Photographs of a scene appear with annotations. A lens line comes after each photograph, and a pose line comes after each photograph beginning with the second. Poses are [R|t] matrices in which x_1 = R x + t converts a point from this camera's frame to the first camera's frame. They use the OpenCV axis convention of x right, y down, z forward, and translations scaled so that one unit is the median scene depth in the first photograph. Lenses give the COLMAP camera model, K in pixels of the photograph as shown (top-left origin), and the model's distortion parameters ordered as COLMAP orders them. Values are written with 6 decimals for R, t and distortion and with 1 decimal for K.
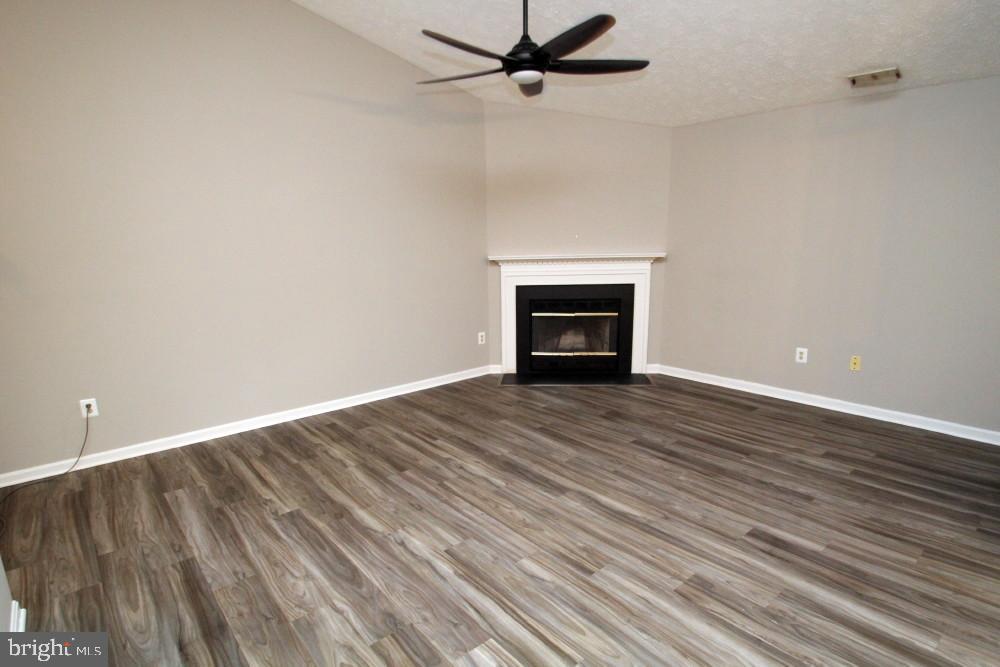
lens RADIAL K [[540.1, 0, 490.7], [0, 540.1, 334.1], [0, 0, 1]] dist [0.001269, 0.000435]
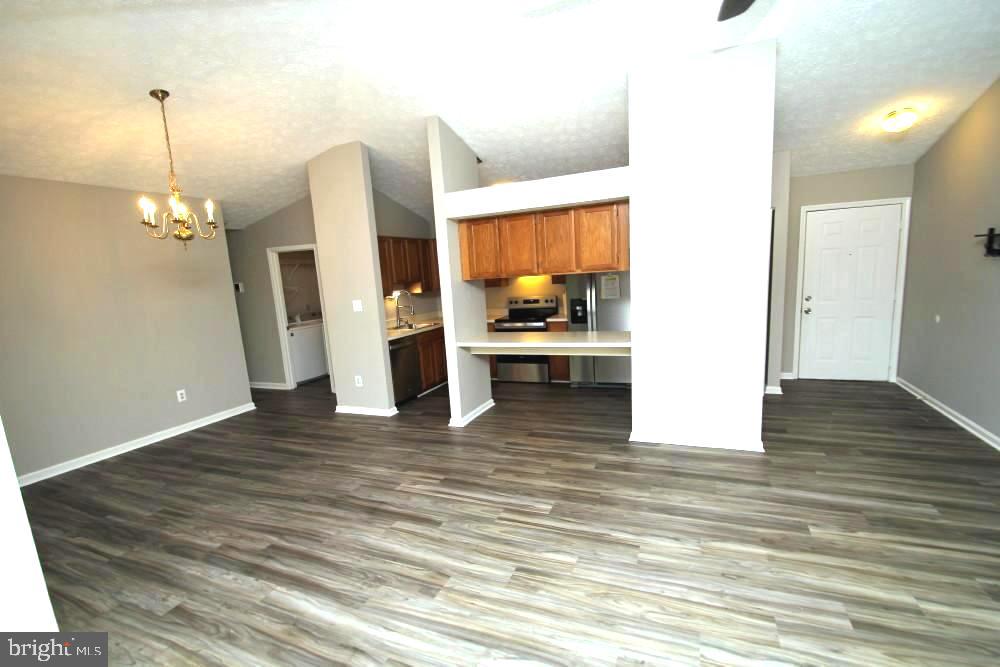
lens RADIAL K [[462.2, 0, 494.1], [0, 462.2, 354.6], [0, 0, 1]] dist [0.013609, -0.018316]
pose [[-0.887212, 0.155627, -0.434321, 0.488524], [-0.005393, 0.937827, 0.347060, -0.284521], [0.461330, 0.310258, -0.831213, 1.367608]]
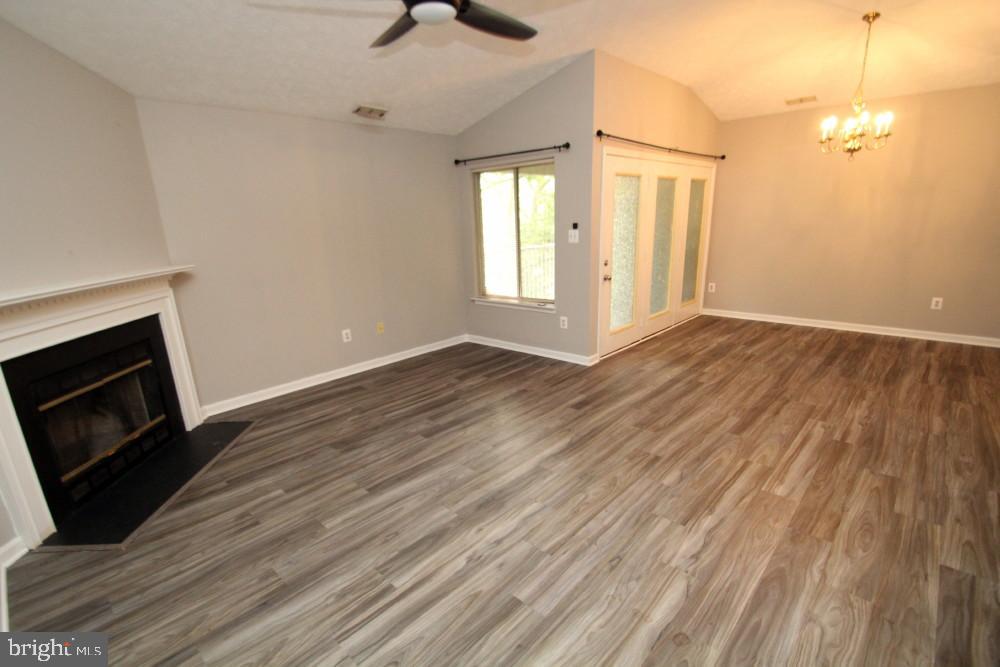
lens RADIAL K [[462.2, 0, 494.1], [0, 462.2, 354.6], [0, 0, 1]] dist [0.013609, -0.018316]
pose [[-0.117502, -0.254865, 0.959811, -0.710482], [0.228374, 0.933668, 0.275881, -0.201292], [-0.966457, 0.251612, -0.051504, 1.157443]]
